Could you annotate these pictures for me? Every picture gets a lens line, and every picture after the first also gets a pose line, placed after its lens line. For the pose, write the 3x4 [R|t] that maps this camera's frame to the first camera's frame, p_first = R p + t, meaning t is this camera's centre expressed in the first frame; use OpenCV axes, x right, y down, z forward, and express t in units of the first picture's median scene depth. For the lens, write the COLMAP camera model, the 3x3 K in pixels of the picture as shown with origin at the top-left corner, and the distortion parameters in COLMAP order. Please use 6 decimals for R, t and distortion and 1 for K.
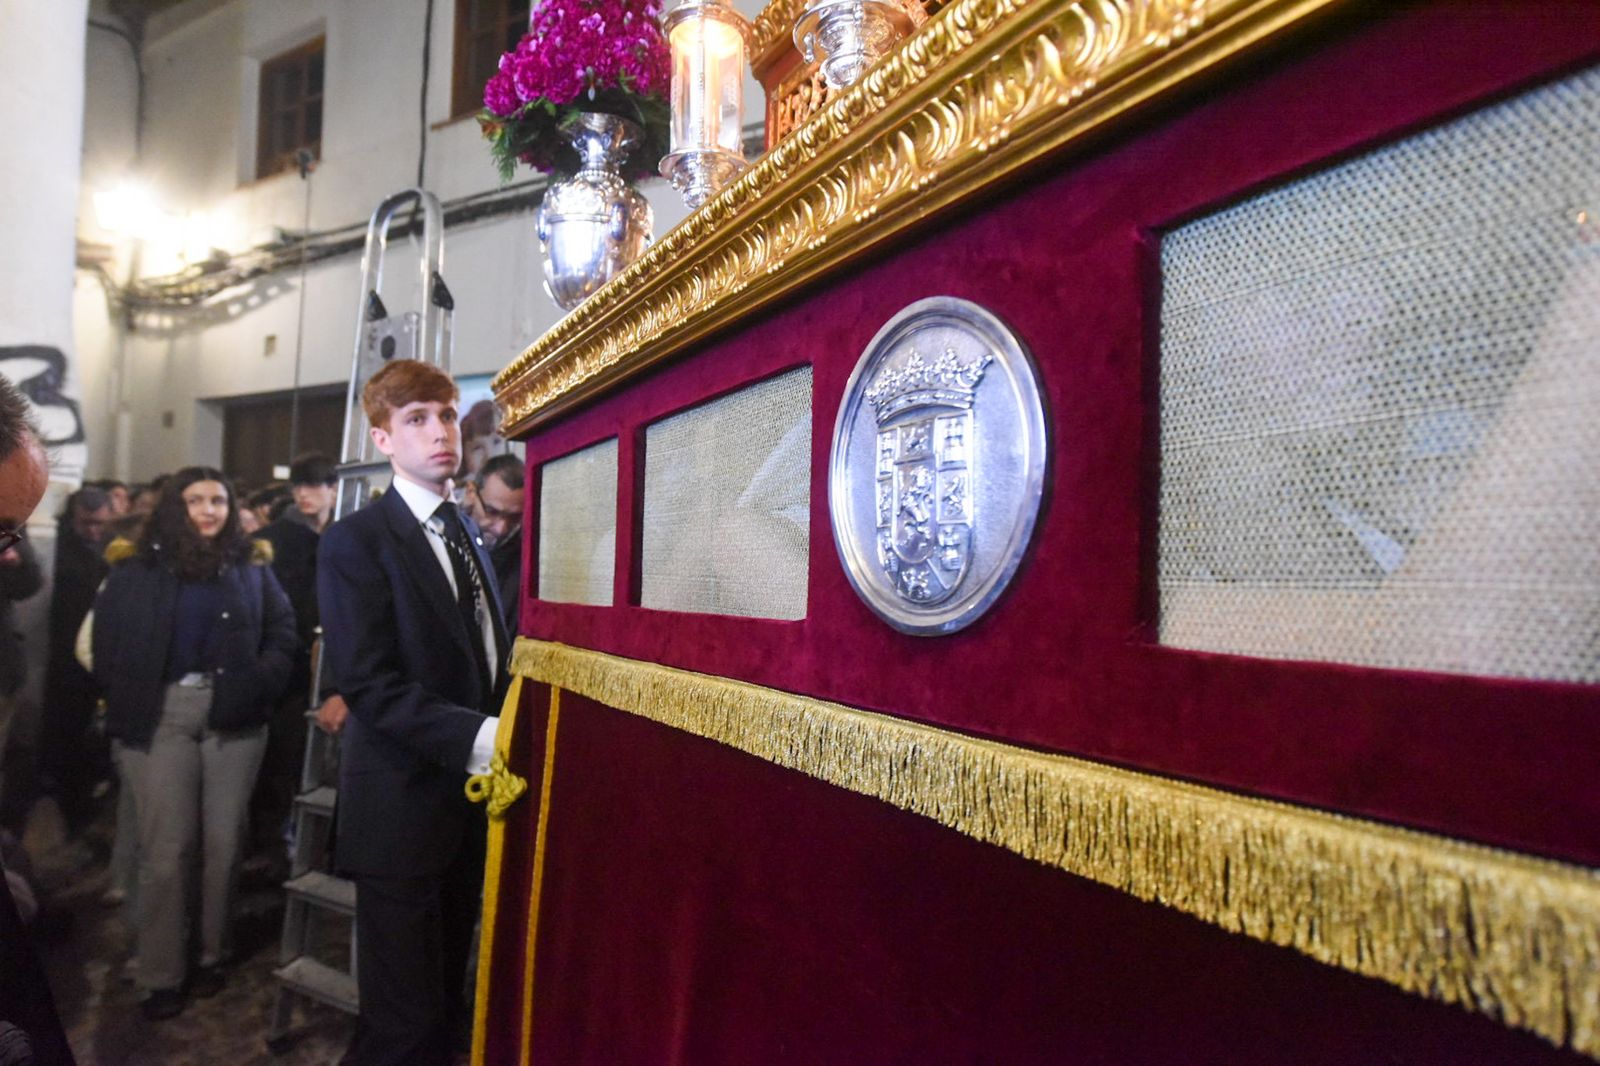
lens RADIAL K [[831.7, 0, 835.4], [0, 831.7, 556.9], [0, 0, 1]] dist [-0.015679, -0.000188]
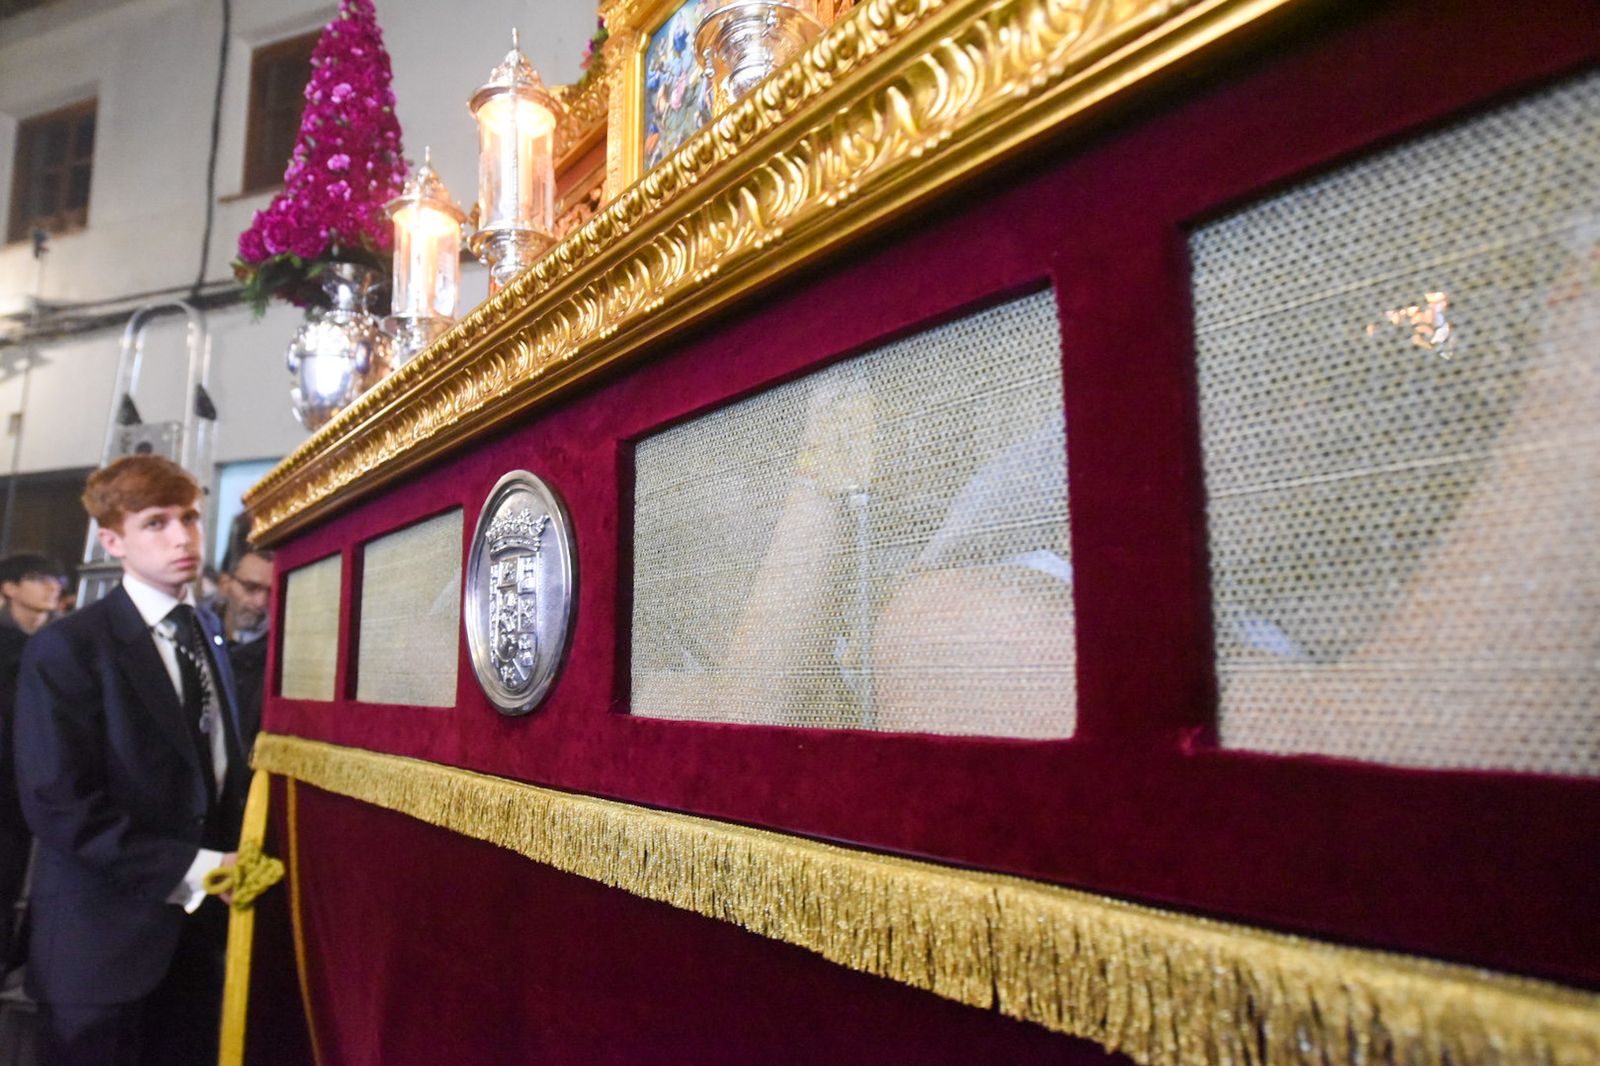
lens RADIAL K [[1039.2, 0, 800.0], [0, 1039.2, 533.0], [0, 0, 1]] dist [0.000143, -0.002677]
pose [[0.999123, -0.018056, 0.037771, 0.092864], [0.021817, 0.994581, -0.101654, -0.003320], [-0.035731, 0.102389, 0.994102, -0.134415]]
